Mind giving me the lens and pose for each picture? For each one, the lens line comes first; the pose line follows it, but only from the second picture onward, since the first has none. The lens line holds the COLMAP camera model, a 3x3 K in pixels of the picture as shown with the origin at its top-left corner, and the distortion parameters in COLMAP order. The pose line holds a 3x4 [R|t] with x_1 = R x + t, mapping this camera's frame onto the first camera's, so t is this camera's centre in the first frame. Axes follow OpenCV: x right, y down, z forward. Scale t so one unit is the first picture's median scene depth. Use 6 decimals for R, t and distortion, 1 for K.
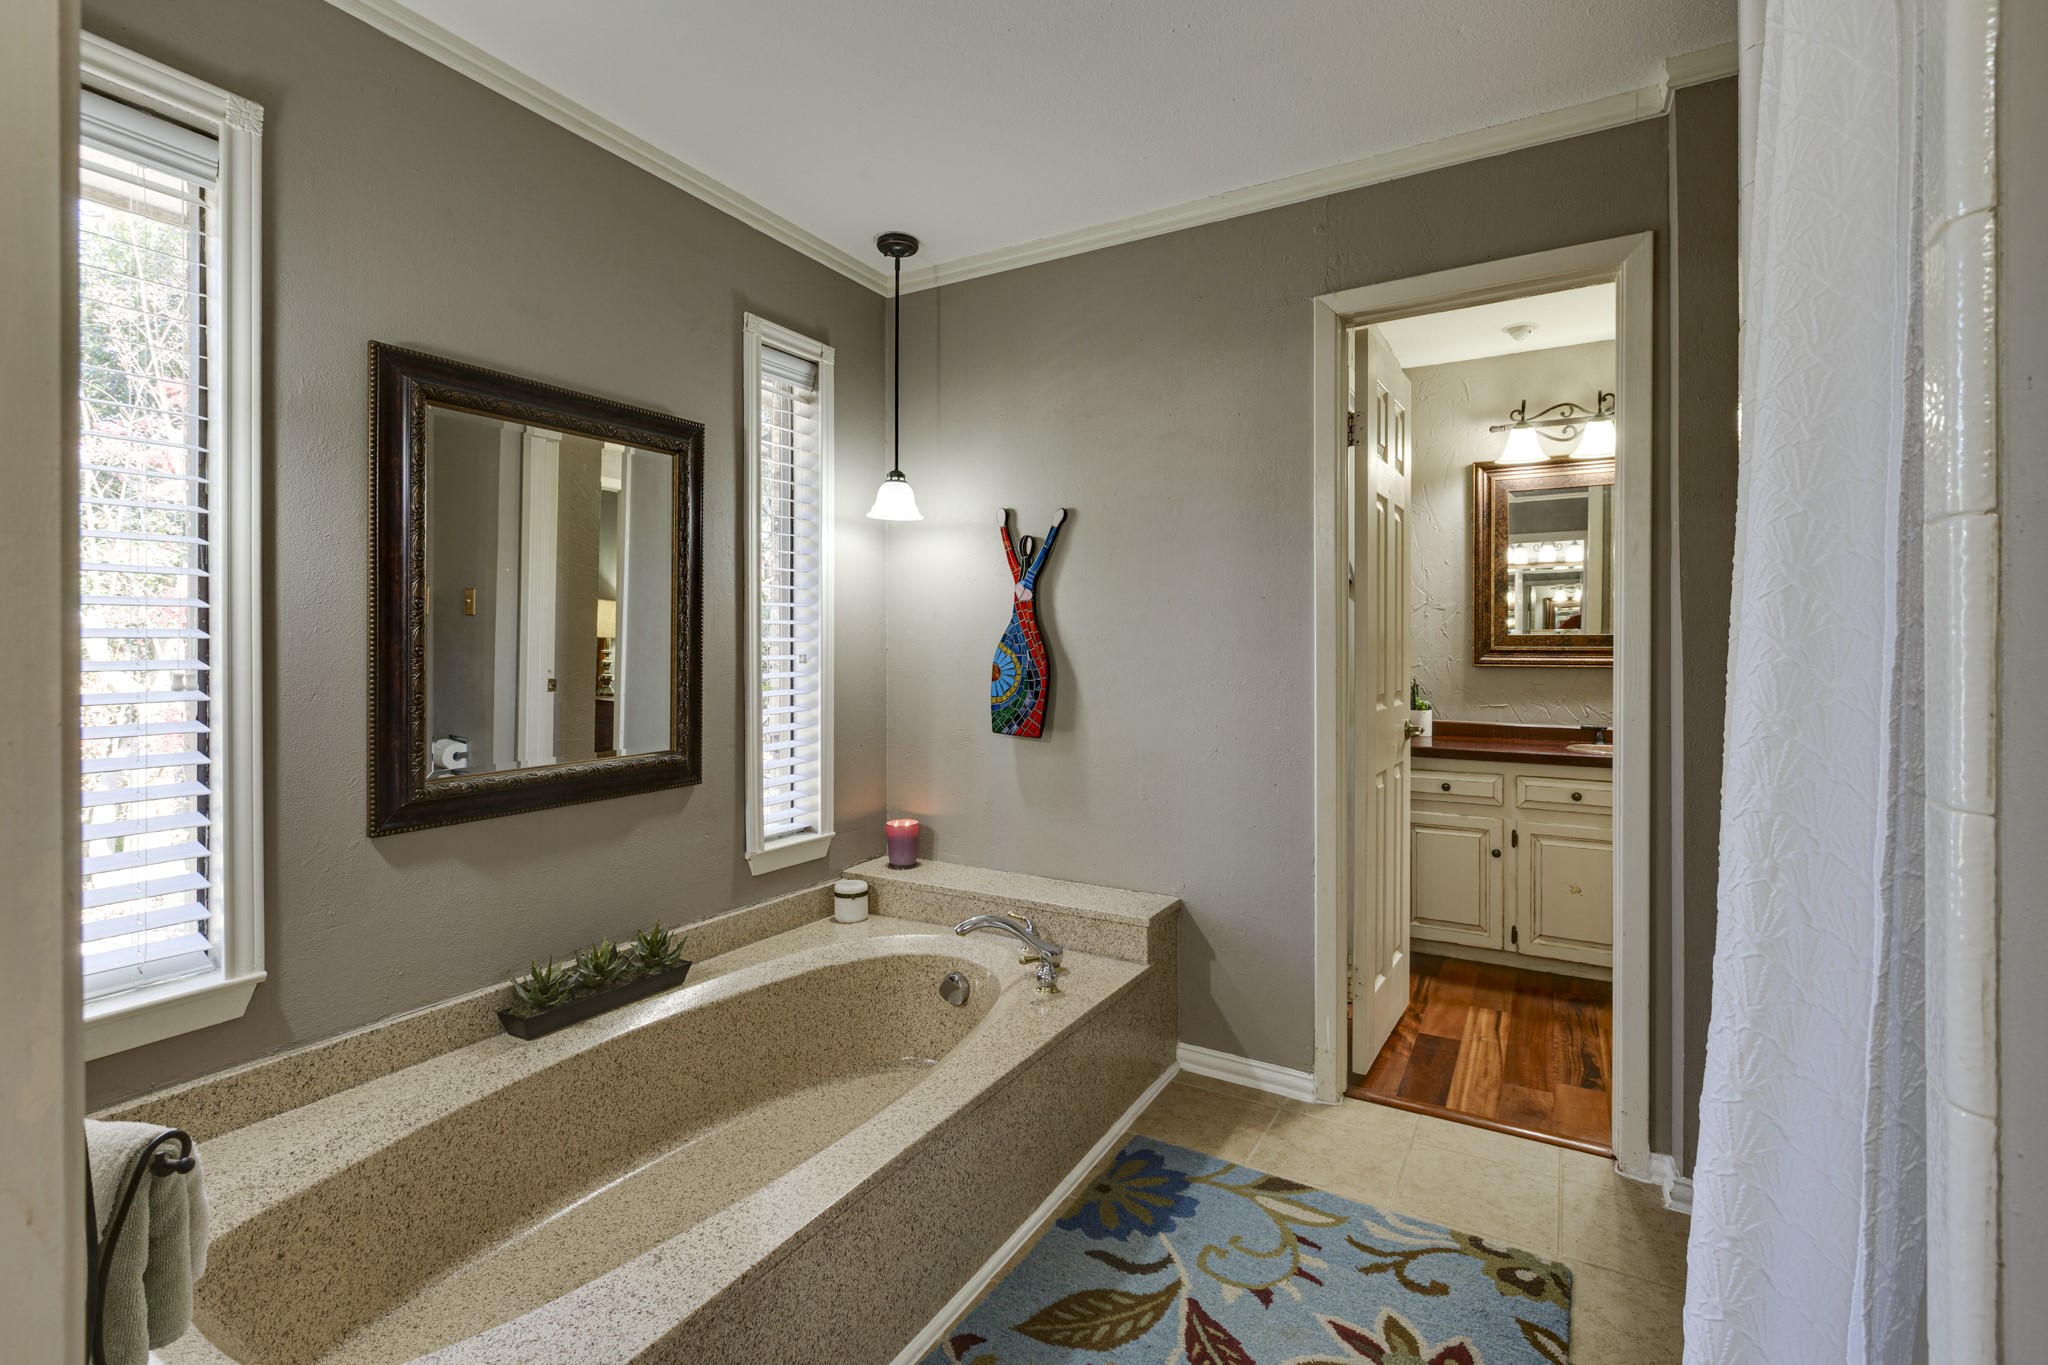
lens RADIAL K [[925.3, 0, 1025.9], [0, 925.3, 648.4], [0, 0, 1]] dist [0.004348, 0.000661]
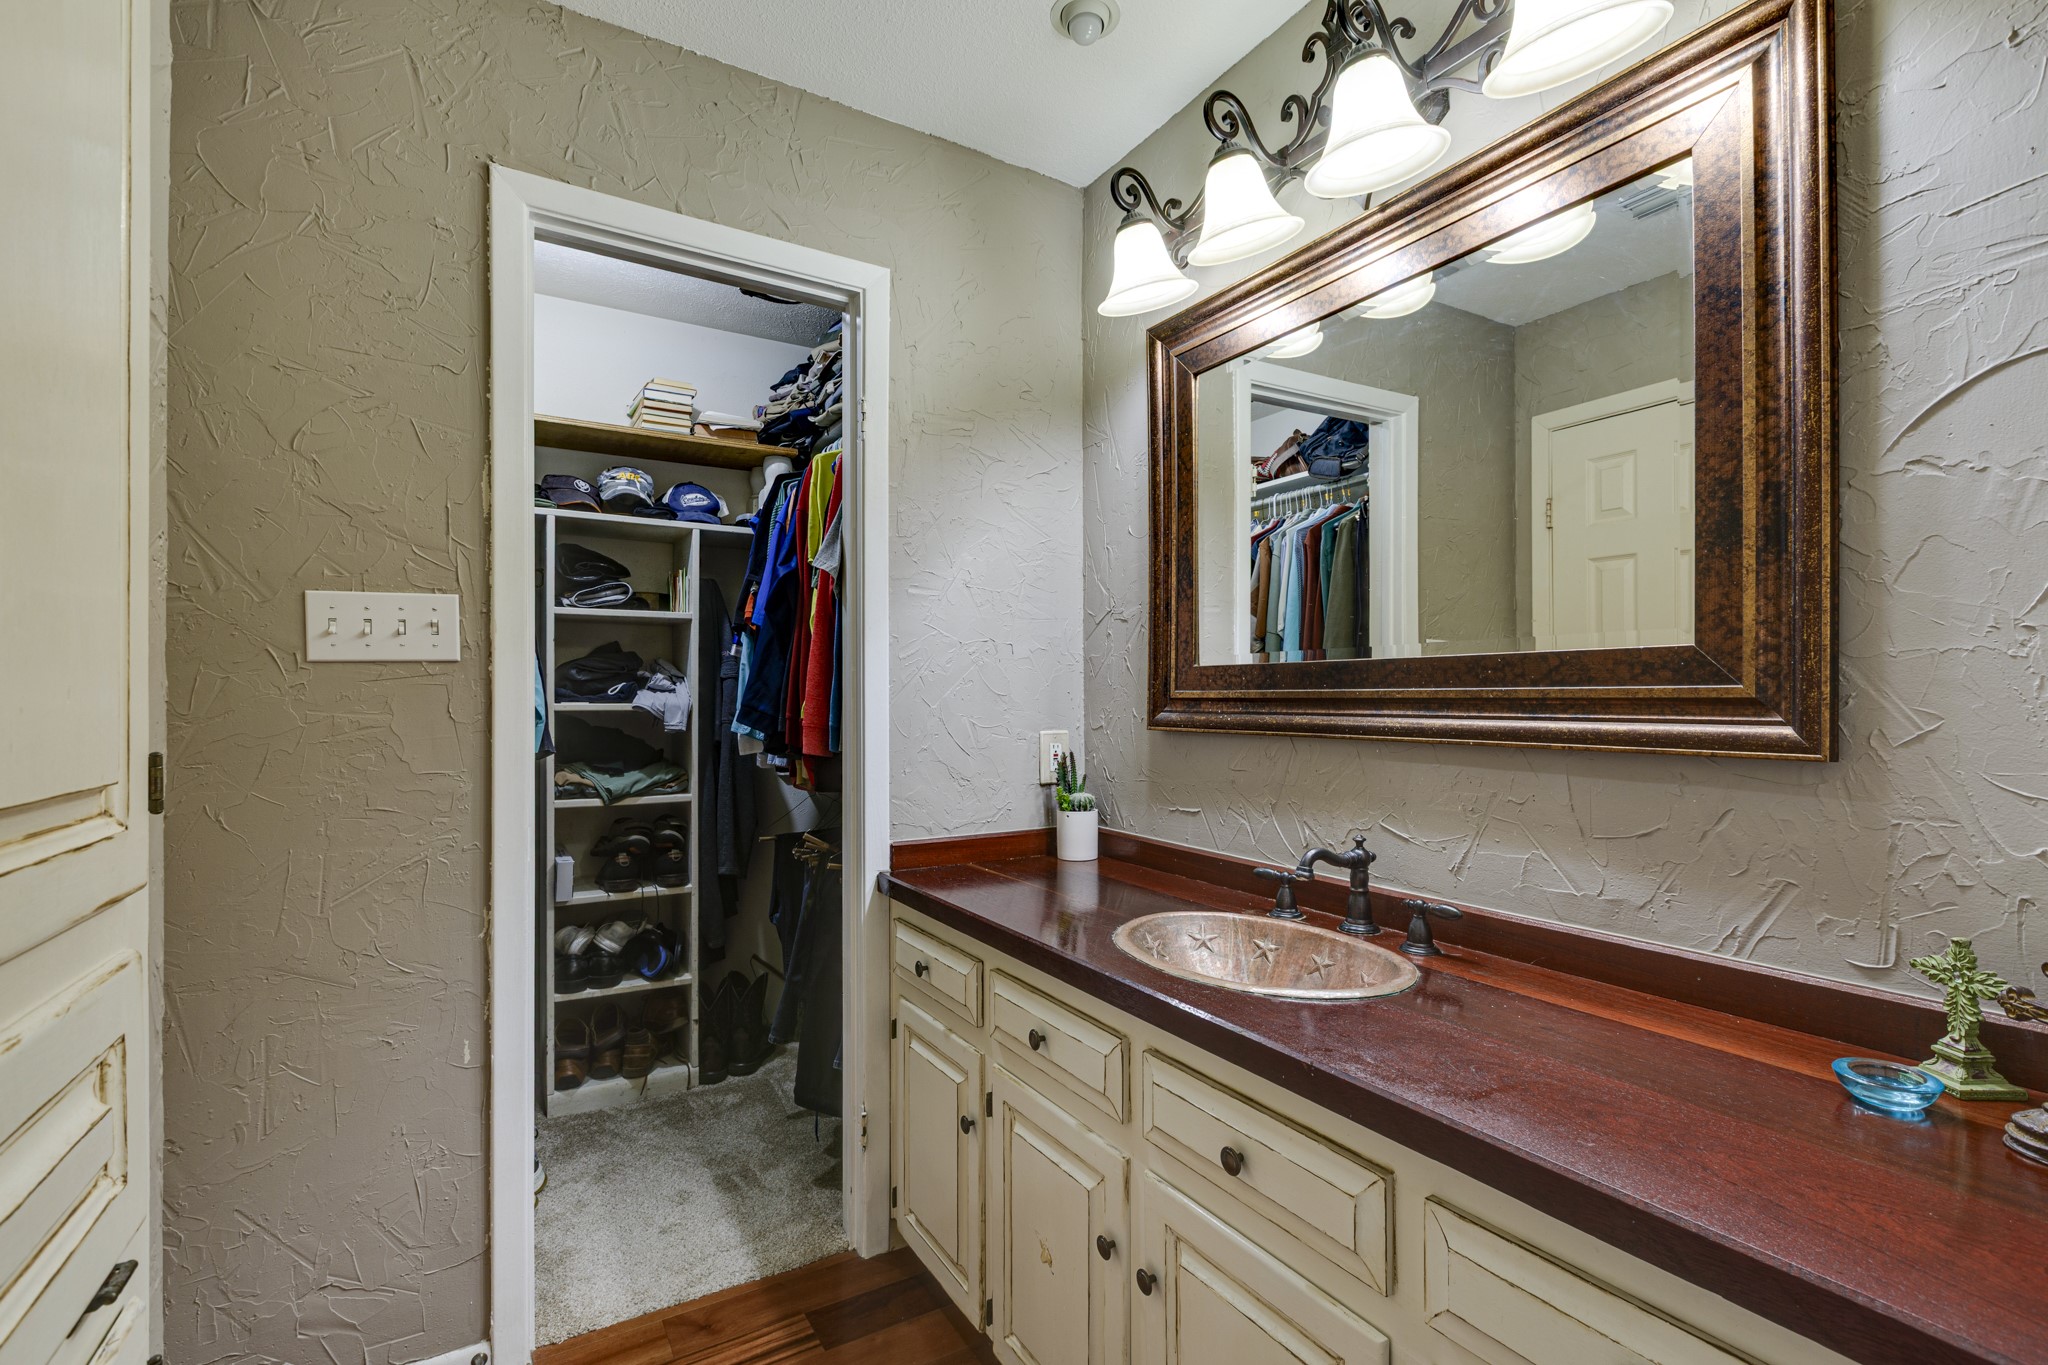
lens RADIAL K [[925.3, 0, 1029.5], [0, 925.3, 683.2], [0, 0, 1]] dist [0.004348, 0.000661]
pose [[0.875277, -0.011104, -0.483494, 0.674267], [0.004408, 0.999878, -0.014983, 0.000691], [0.483601, 0.010983, 0.875220, 0.525389]]
